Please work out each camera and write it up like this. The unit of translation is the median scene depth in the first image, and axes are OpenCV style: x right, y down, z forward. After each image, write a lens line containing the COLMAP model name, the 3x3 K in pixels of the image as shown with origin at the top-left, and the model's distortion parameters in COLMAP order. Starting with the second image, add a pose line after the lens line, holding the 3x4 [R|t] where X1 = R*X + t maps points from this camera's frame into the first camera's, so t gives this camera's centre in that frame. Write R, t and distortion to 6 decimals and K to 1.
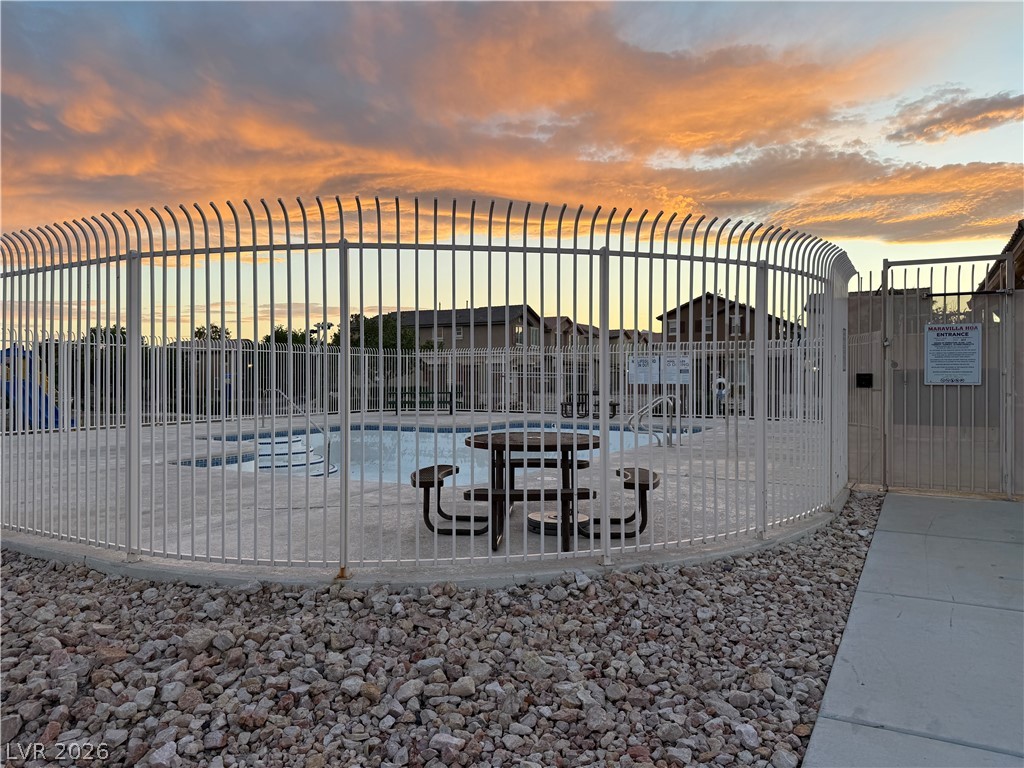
lens RADIAL K [[724.2, 0, 512.0], [0, 724.2, 384.0], [0, 0, 1]] dist [0.000123, -0.003408]
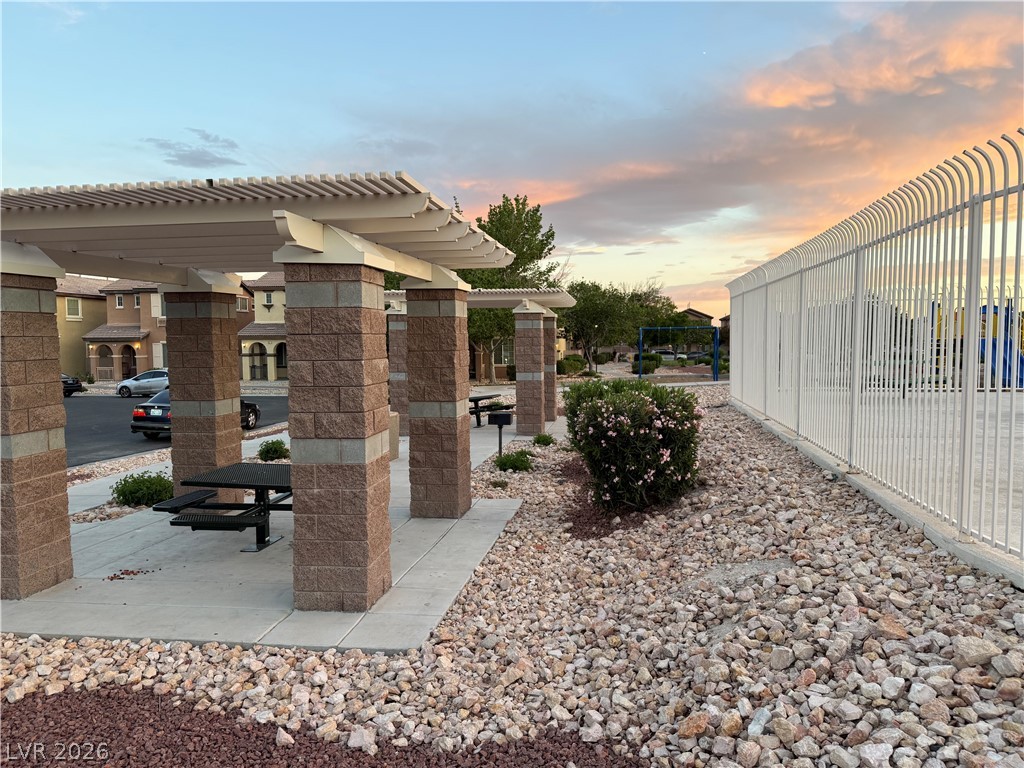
lens RADIAL K [[724.2, 0, 512.0], [0, 724.2, 384.0], [0, 0, 1]] dist [0.000123, -0.003408]
pose [[0.348597, 0.056804, -0.935550, 0.154325], [0.001386, 0.998129, 0.061121, -0.011039], [0.937272, -0.022603, 0.347866, 0.204869]]
